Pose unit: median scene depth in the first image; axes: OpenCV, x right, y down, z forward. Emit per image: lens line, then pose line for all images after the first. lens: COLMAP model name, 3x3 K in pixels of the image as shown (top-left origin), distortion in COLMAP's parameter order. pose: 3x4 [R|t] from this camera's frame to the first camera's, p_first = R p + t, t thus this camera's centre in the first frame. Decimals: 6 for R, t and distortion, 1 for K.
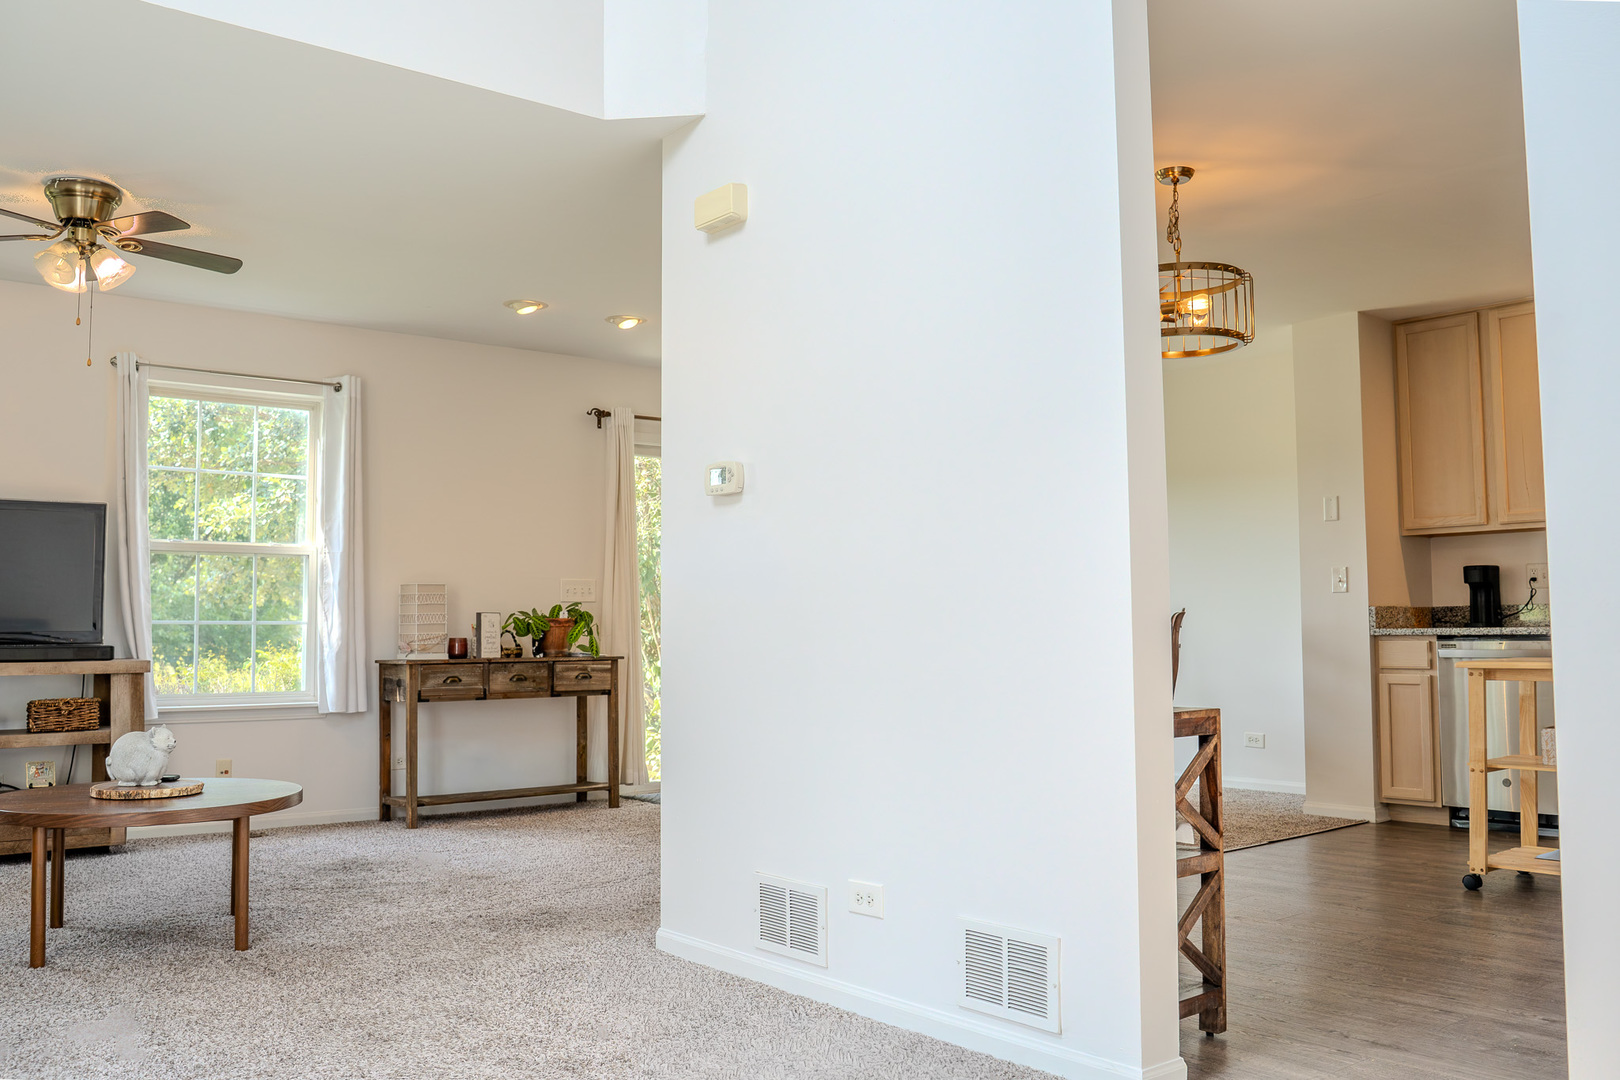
lens RADIAL K [[1367.9, 0, 797.3], [0, 1367.9, 539.8], [0, 0, 1]] dist [-0.079882, 0.053083]
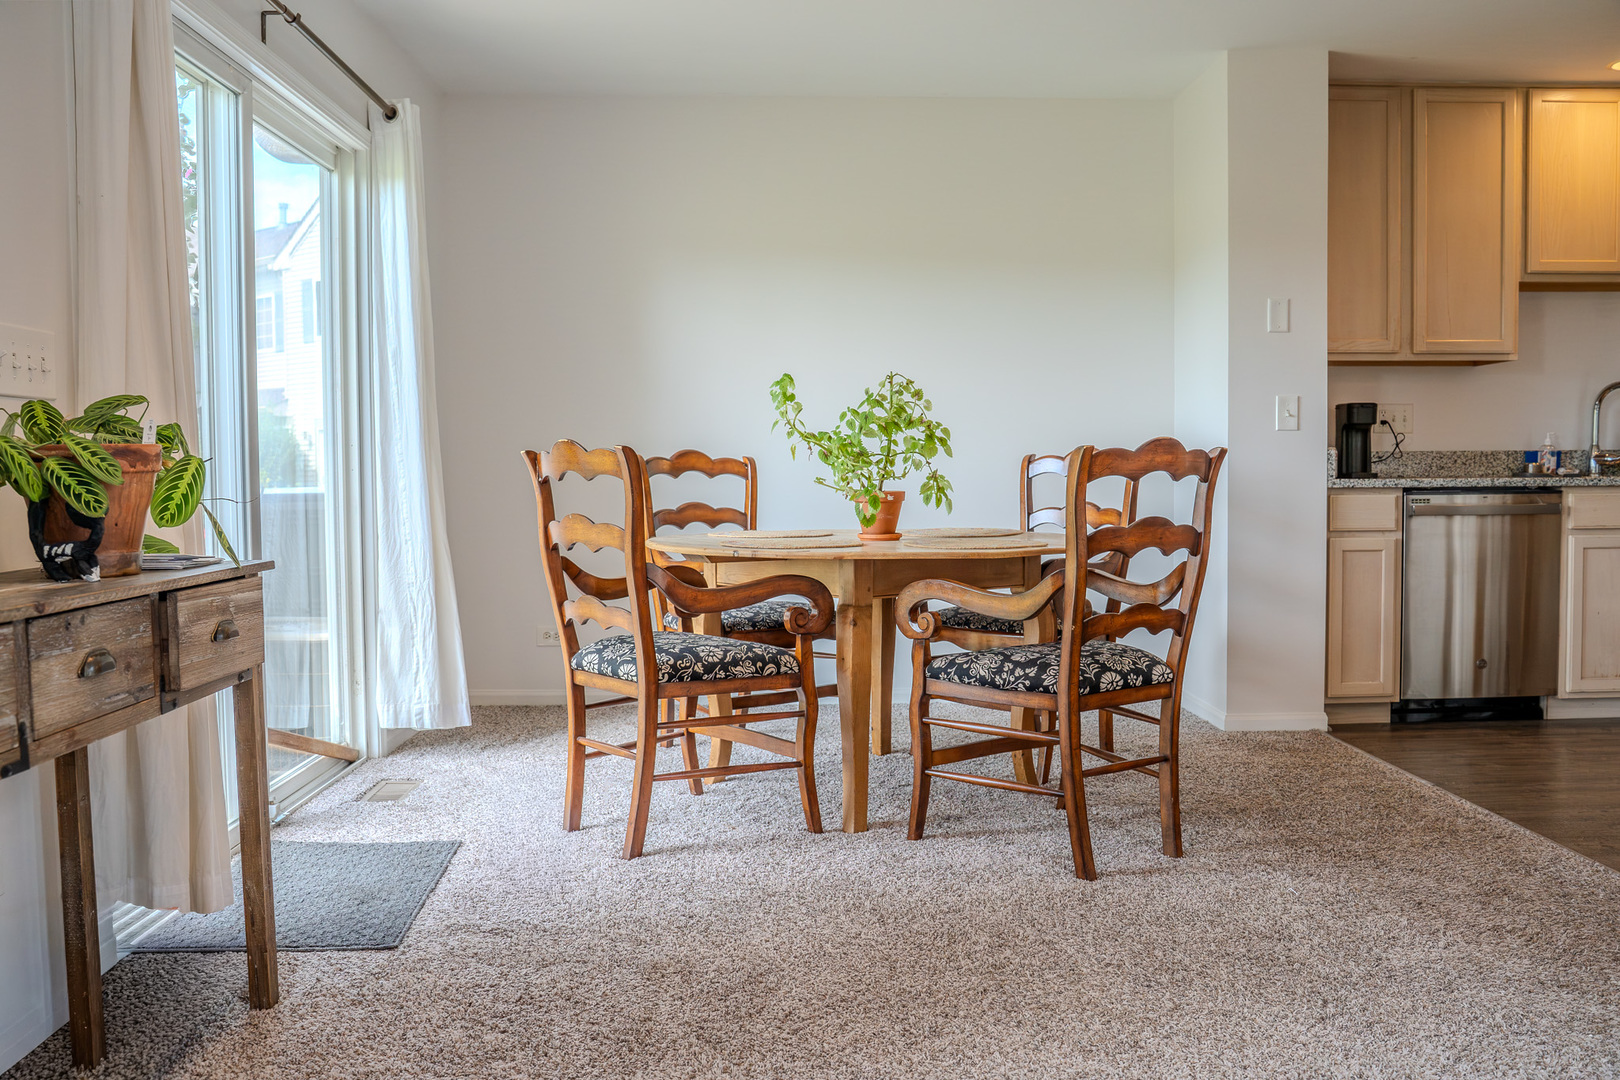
lens RADIAL K [[1367.9, 0, 804.9], [0, 1367.9, 550.7], [0, 0, 1]] dist [-0.079882, 0.053083]
pose [[0.591586, -0.042965, 0.805097, -0.377341], [-0.045191, 0.995242, 0.086318, 0.055246], [-0.804975, -0.087448, 0.586829, 0.814610]]
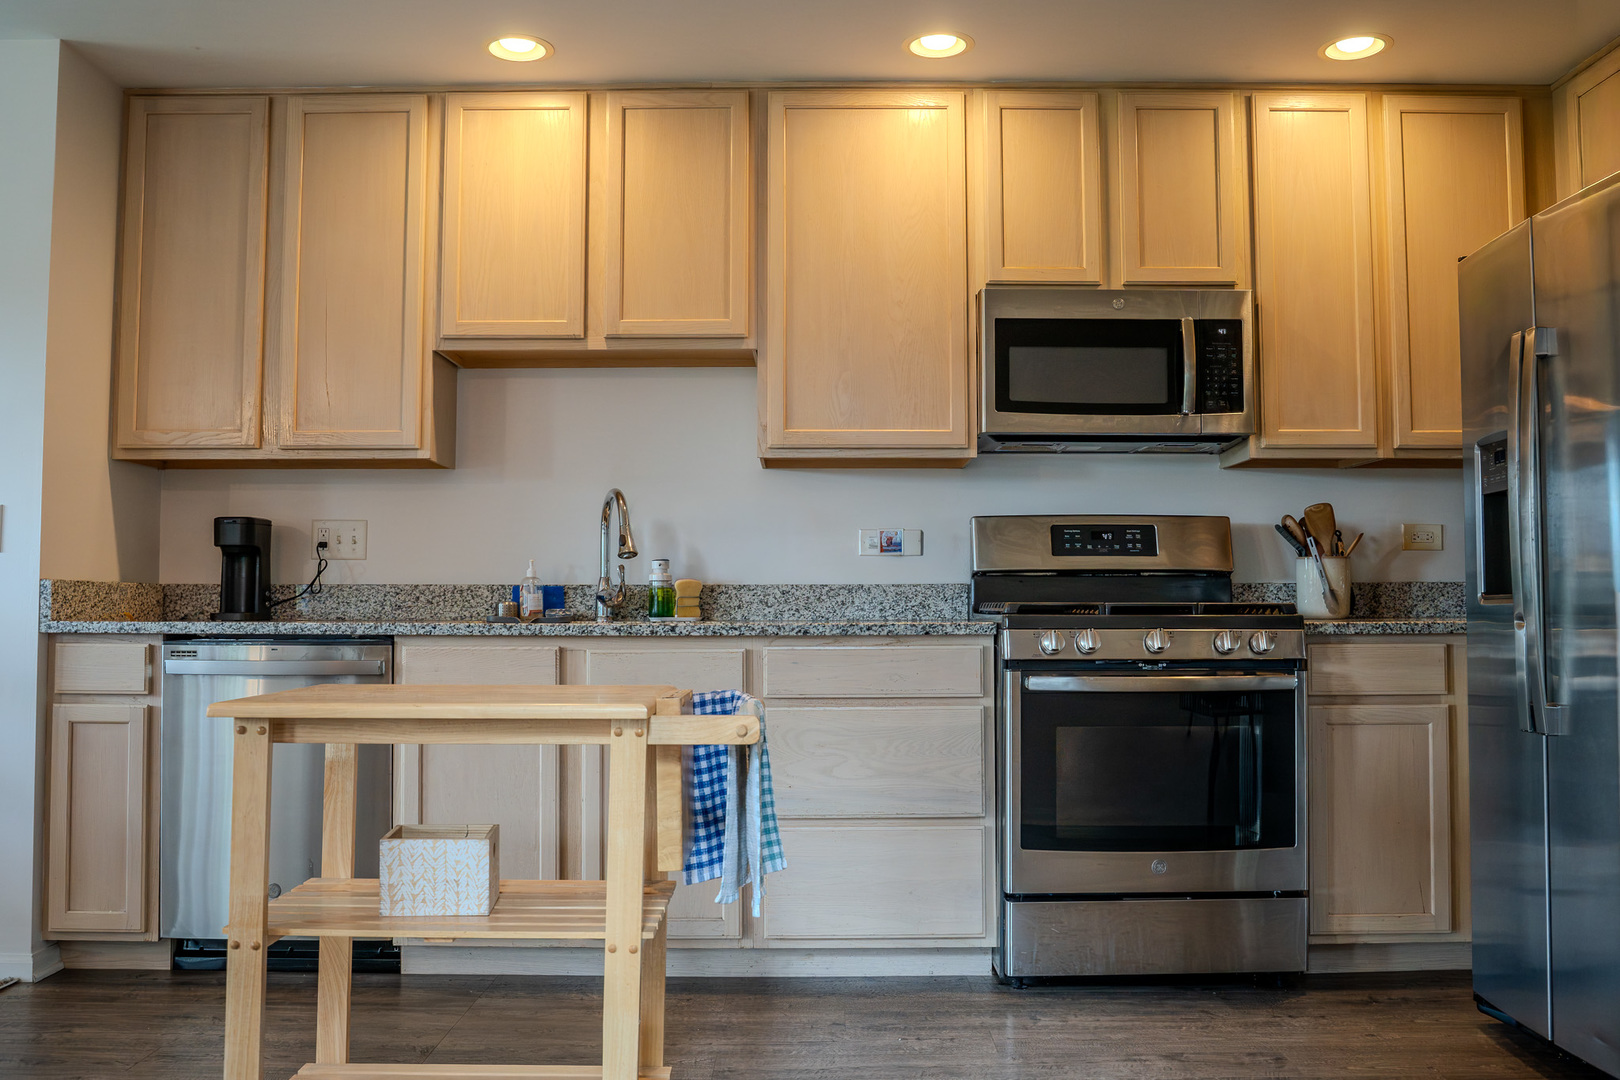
lens RADIAL K [[1367.9, 0, 807.0], [0, 1367.9, 533.7], [0, 0, 1]] dist [-0.079882, 0.053083]
pose [[0.629275, 0.052235, 0.775425, 0.206612], [-0.054172, 0.998260, -0.023284, 0.027694], [-0.775292, -0.027354, 0.631010, 0.439456]]
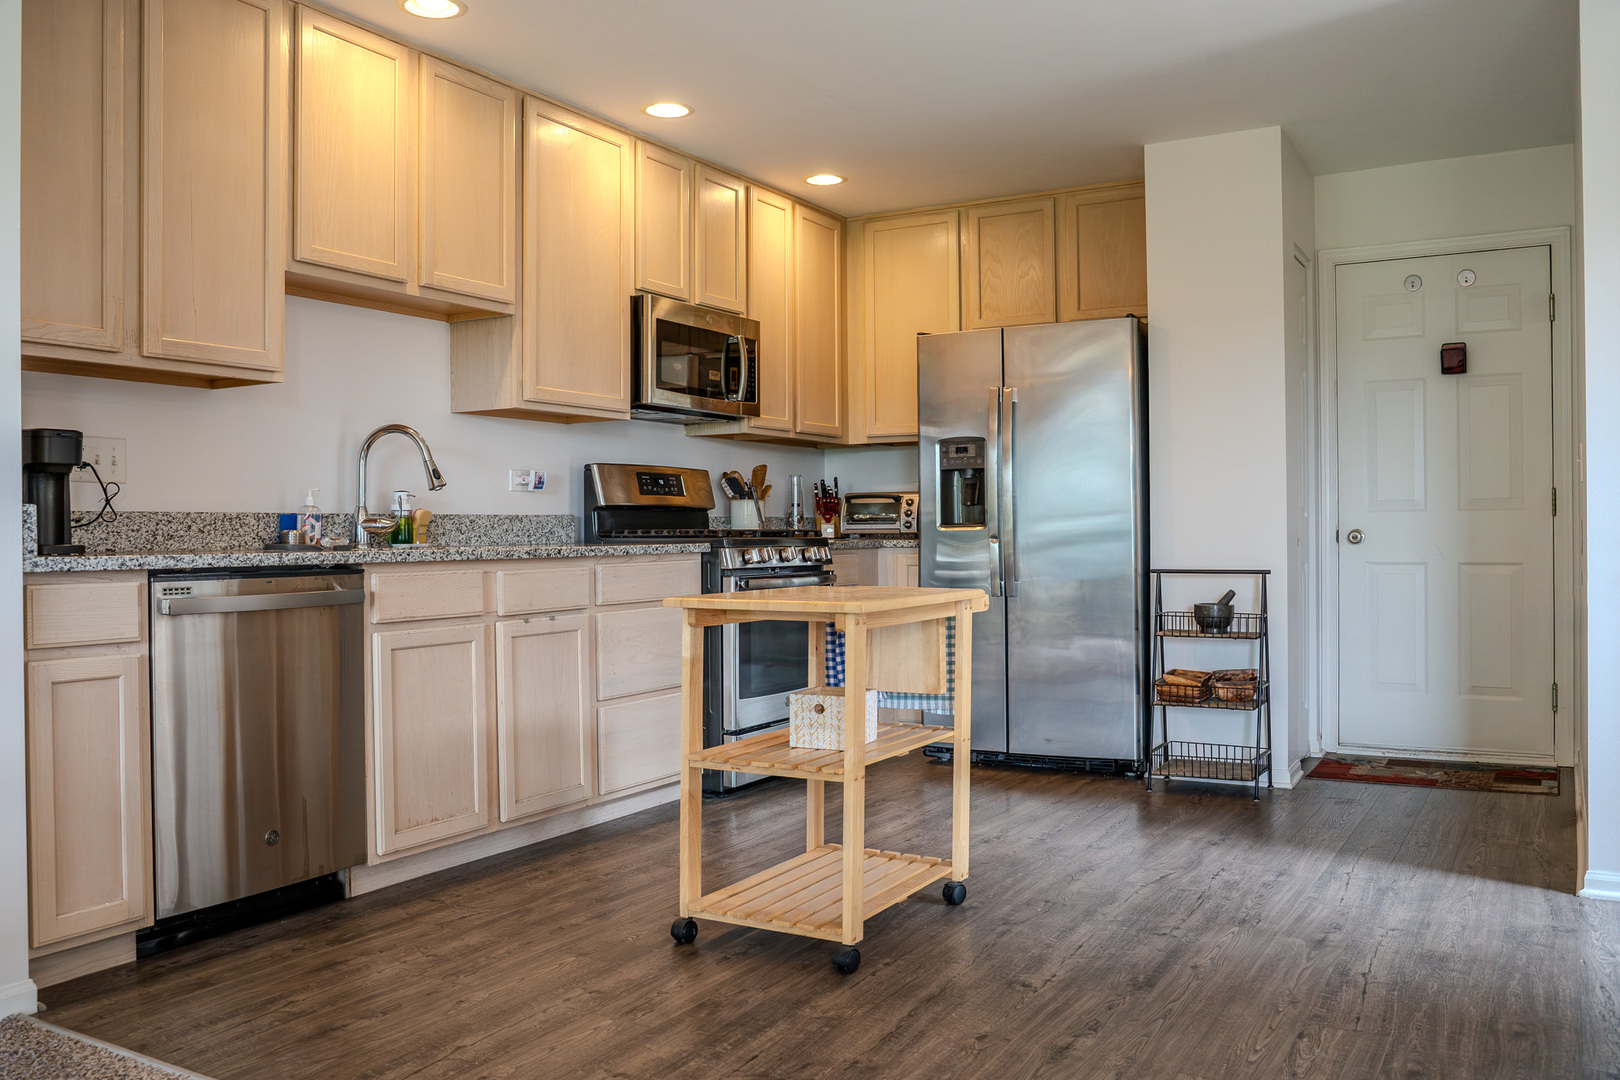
lens RADIAL K [[1367.9, 0, 843.3], [0, 1367.9, 527.5], [0, 0, 1]] dist [-0.079882, 0.053083]
pose [[-0.385131, 0.014800, 0.922743, -0.065286], [-0.046347, 0.998300, -0.035356, 0.061403], [-0.921698, -0.056383, -0.383790, 0.957551]]
